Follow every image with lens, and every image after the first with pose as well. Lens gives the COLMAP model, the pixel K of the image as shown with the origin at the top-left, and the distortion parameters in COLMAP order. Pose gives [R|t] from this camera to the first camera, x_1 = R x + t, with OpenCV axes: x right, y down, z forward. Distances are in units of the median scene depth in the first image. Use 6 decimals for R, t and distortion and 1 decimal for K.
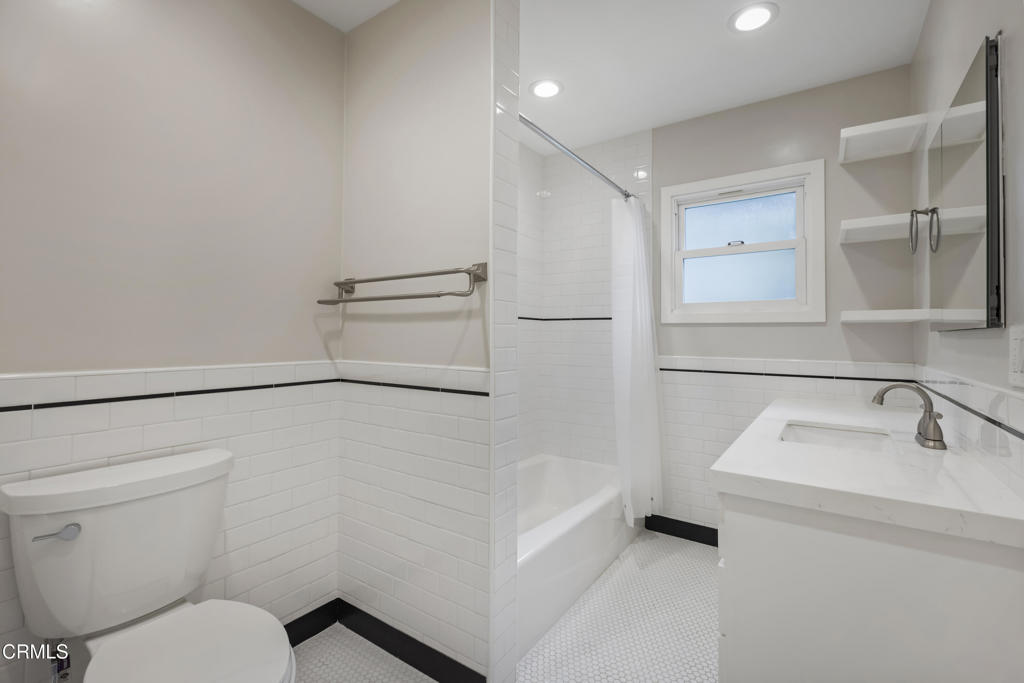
lens RADIAL K [[490.5, 0, 511.6], [0, 490.5, 337.2], [0, 0, 1]] dist [0.000216, -0.000200]
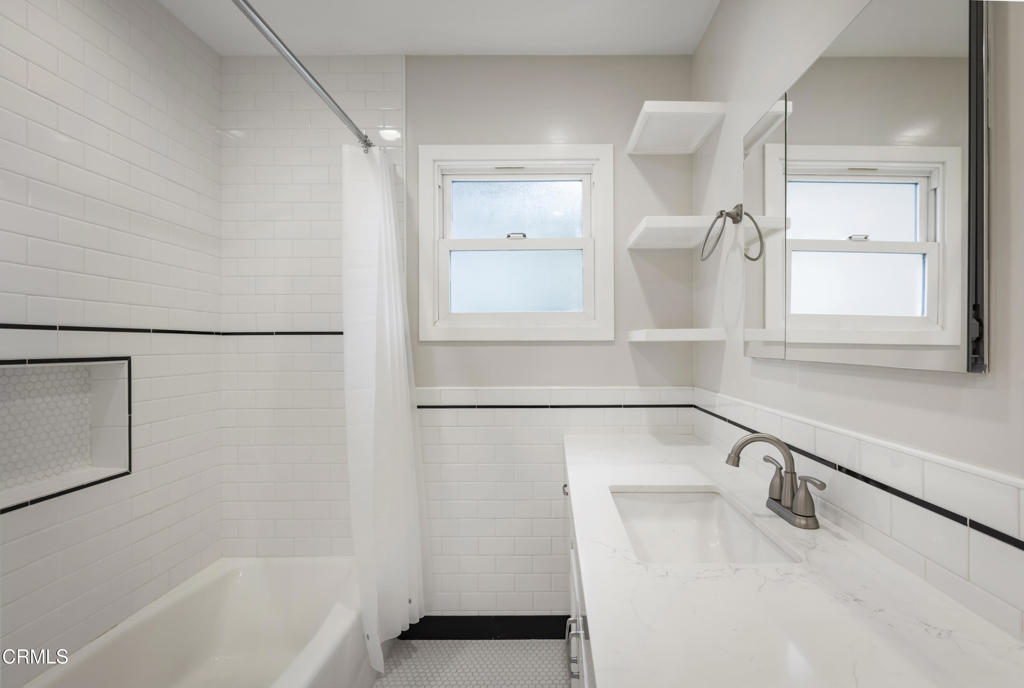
lens RADIAL K [[473.8, 0, 541.3], [0, 473.8, 345.1], [0, 0, 1]] dist [-0.021995, -0.000064]
pose [[0.843506, -0.007313, 0.537070, 0.100315], [0.004750, 0.999970, 0.006156, -0.028451], [-0.537099, -0.002641, 0.843515, 0.379715]]
